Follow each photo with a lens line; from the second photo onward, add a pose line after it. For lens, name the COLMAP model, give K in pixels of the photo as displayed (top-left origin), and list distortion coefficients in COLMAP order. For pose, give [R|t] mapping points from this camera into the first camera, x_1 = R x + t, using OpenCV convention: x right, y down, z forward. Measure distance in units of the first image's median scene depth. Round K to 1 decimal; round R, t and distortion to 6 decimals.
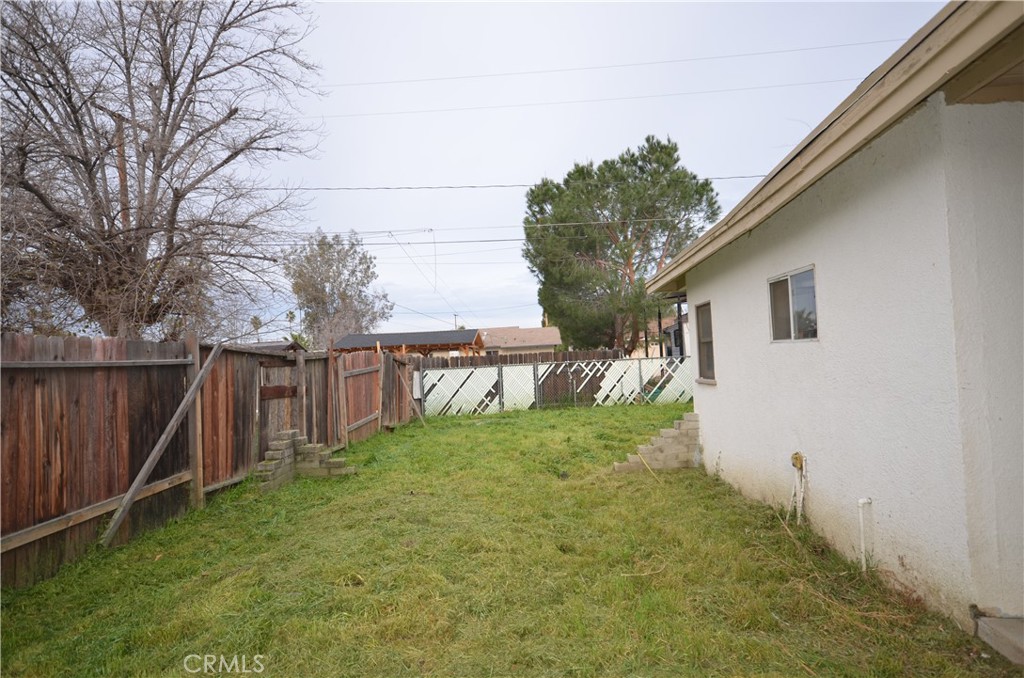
lens RADIAL K [[594.6, 0, 511.9], [0, 594.6, 337.7], [0, 0, 1]] dist [0.001190, 0.000301]
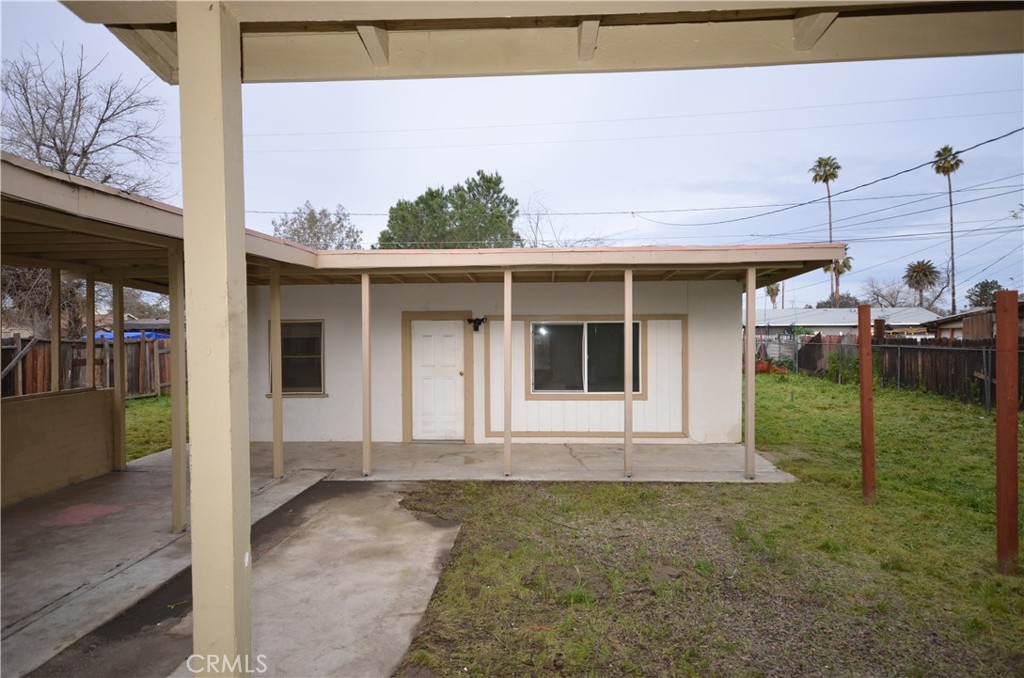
lens RADIAL K [[594.6, 0, 511.8], [0, 594.6, 336.3], [0, 0, 1]] dist [0.001190, 0.000301]
pose [[0.999212, 0.037754, -0.012207, 0.318586], [-0.037194, 0.998373, 0.043230, -0.039680], [0.013820, -0.042742, 0.998991, -0.282077]]
